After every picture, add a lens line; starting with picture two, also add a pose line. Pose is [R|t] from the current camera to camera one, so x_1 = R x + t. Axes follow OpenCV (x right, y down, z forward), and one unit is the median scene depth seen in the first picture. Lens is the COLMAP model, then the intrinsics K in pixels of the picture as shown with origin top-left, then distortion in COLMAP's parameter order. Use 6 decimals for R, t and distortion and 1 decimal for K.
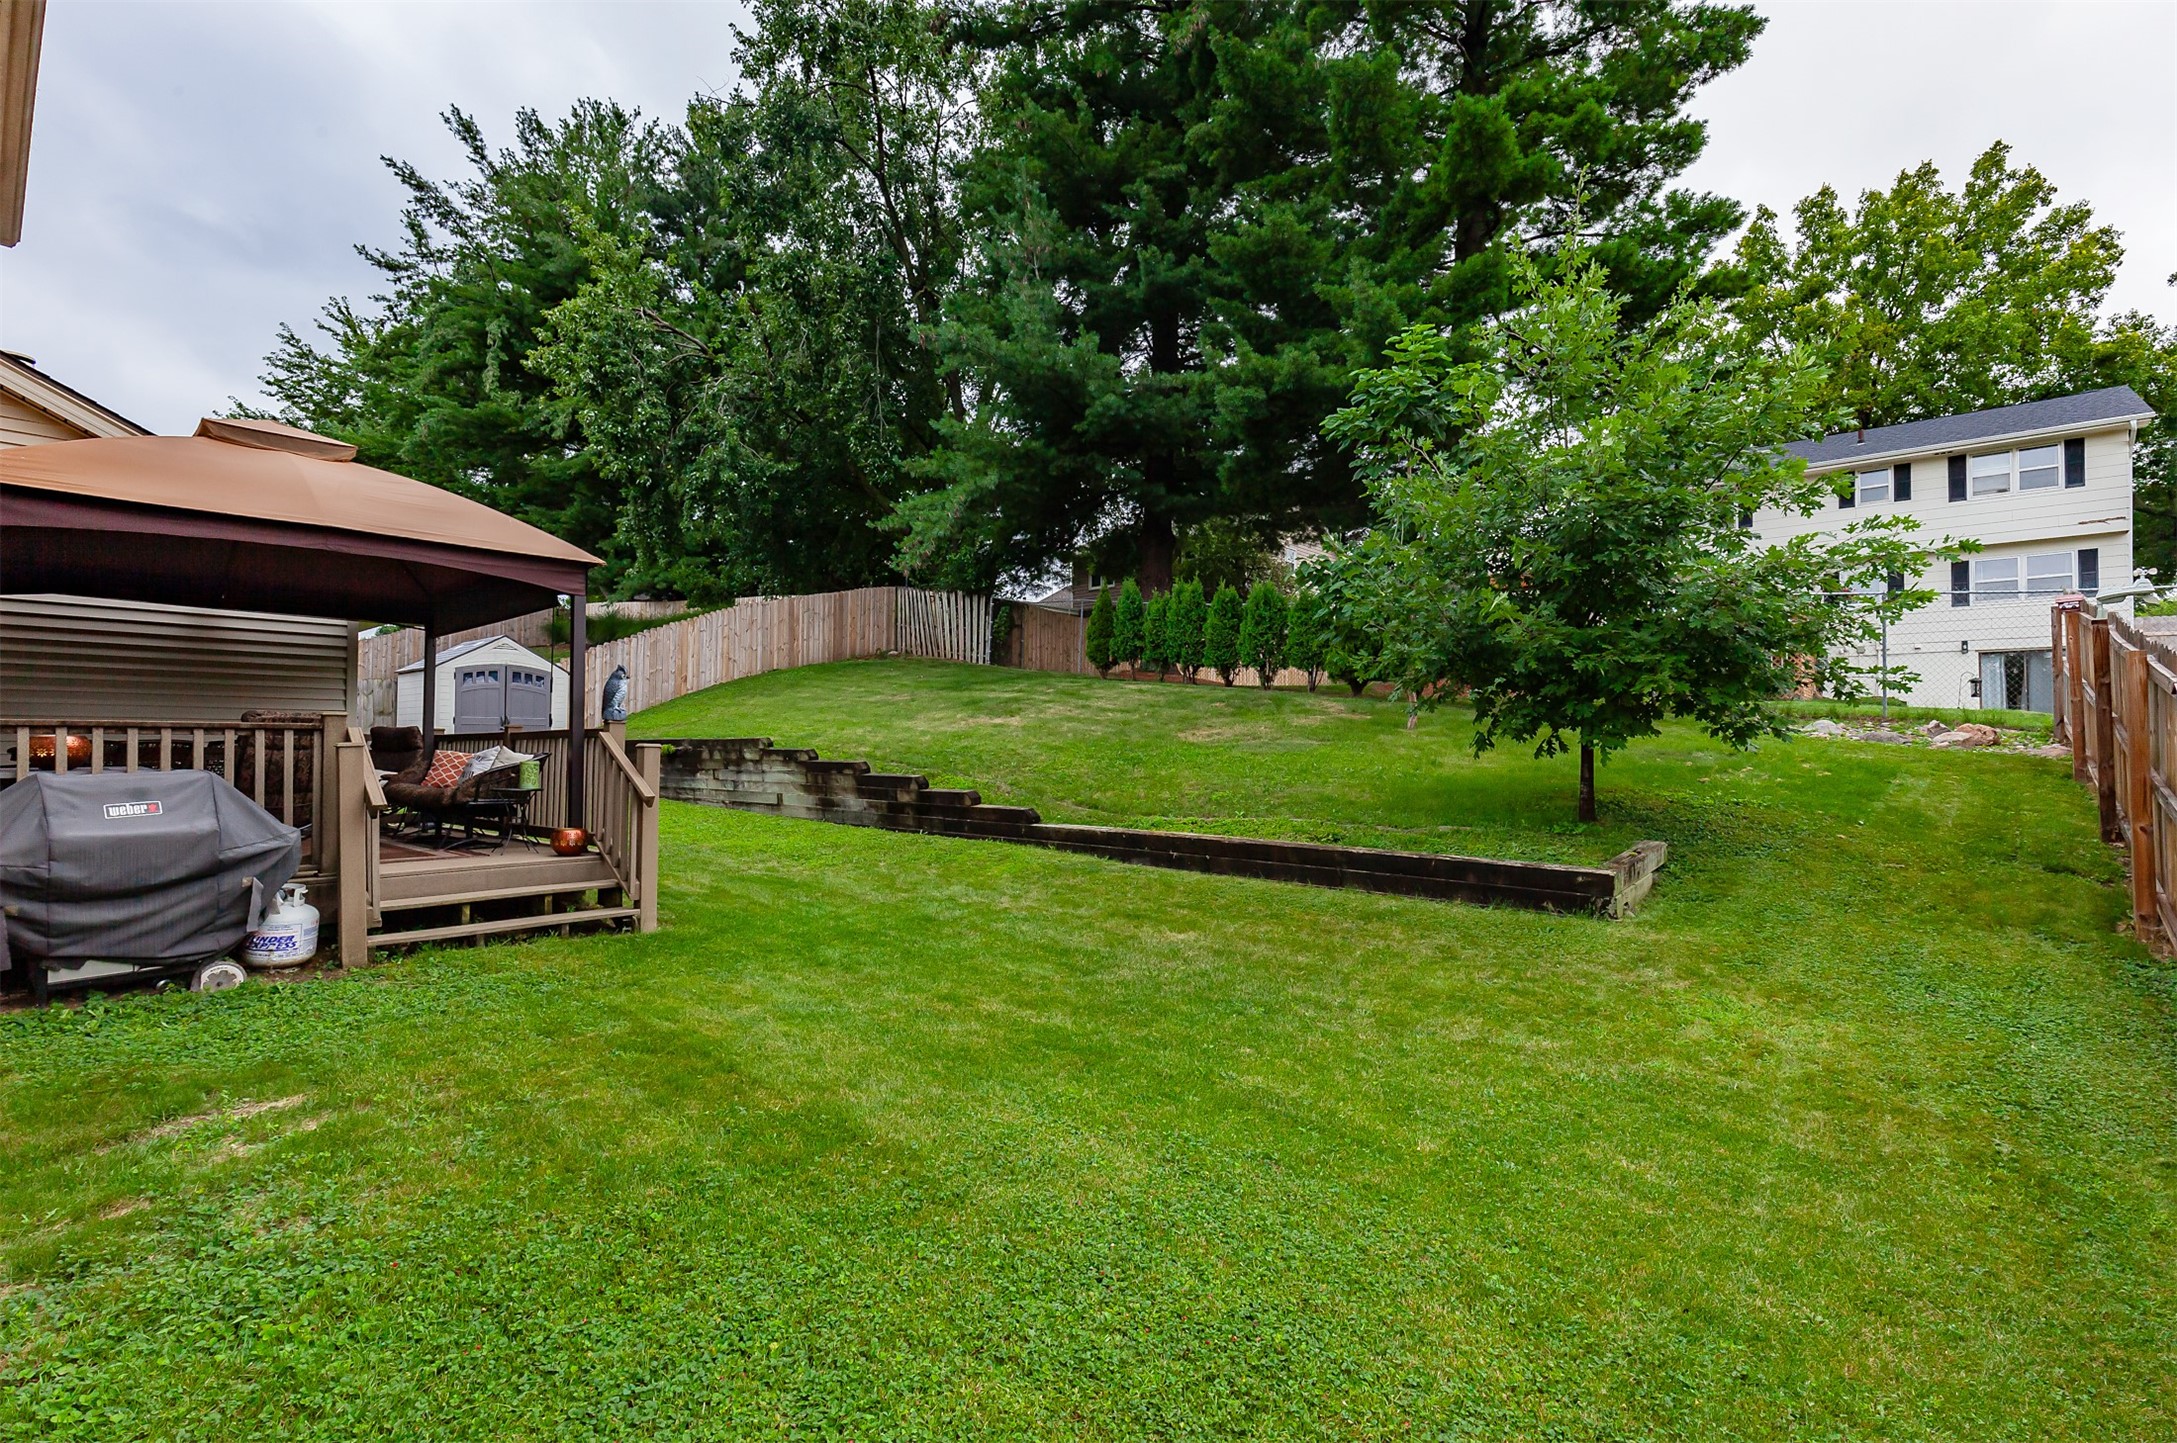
lens RADIAL K [[1002.2, 0, 1090.6], [0, 1002.2, 723.8], [0, 0, 1]] dist [-0.001549, -0.000092]
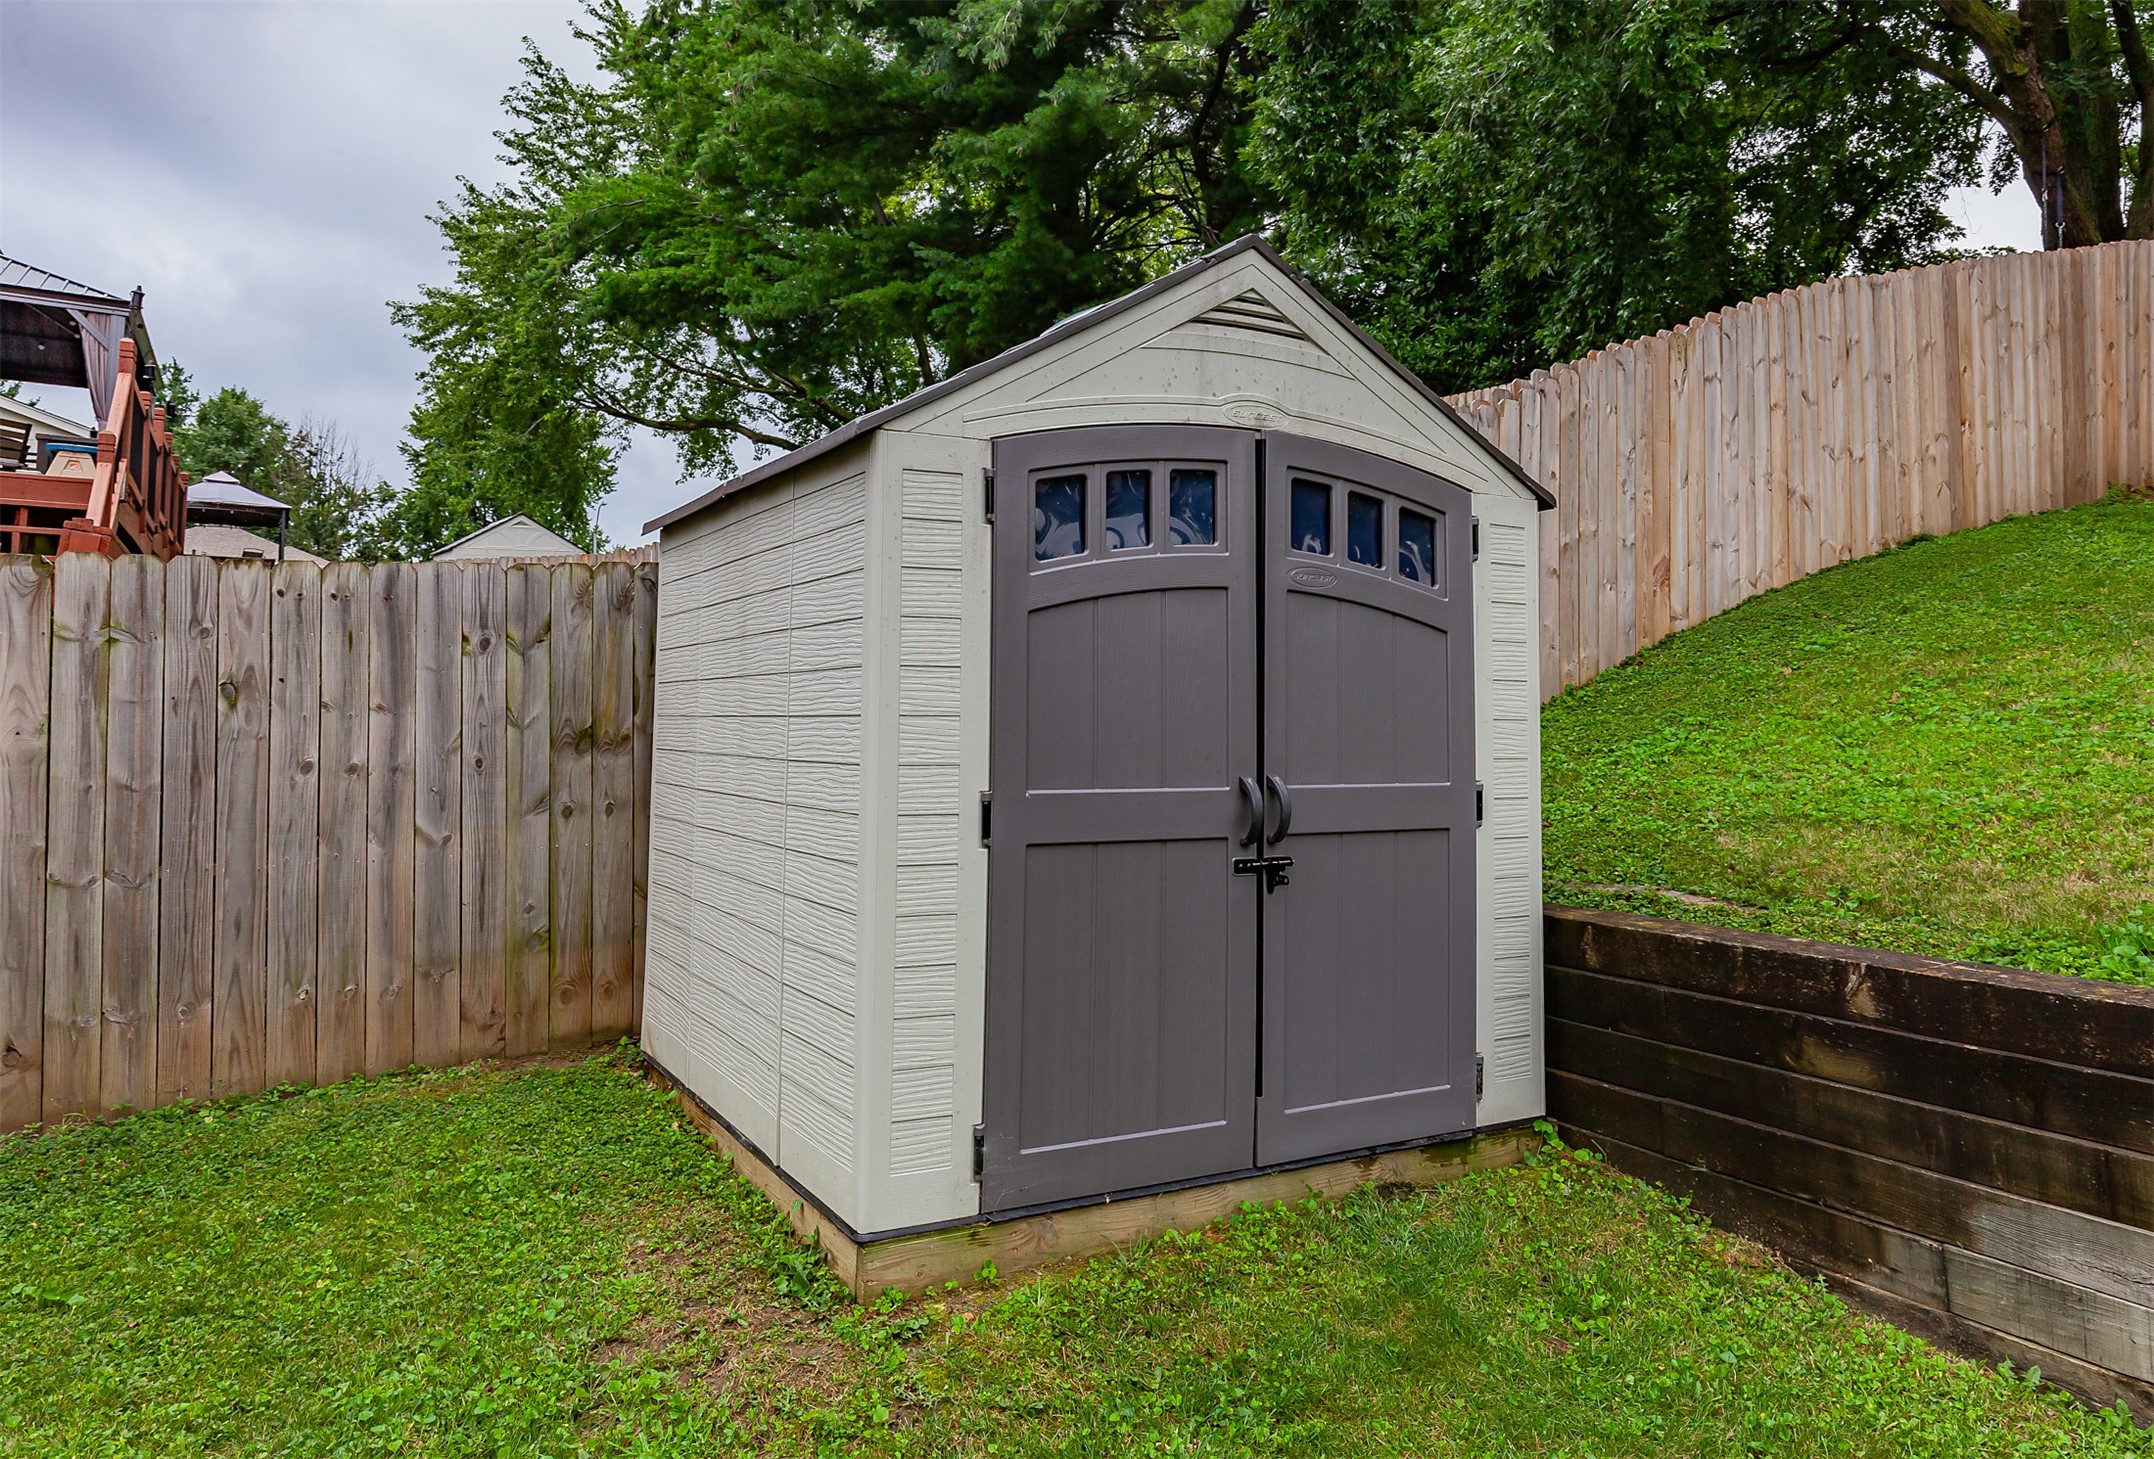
lens RADIAL K [[1517.1, 0, 1077.2], [0, 1517.1, 727.5], [0, 0, 1]] dist [0.002094, 0.000300]
pose [[0.935411, 0.003631, -0.353543, -0.531744], [0.004007, 0.999774, 0.020871, -0.019525], [0.353539, -0.020940, 0.935185, 0.781396]]
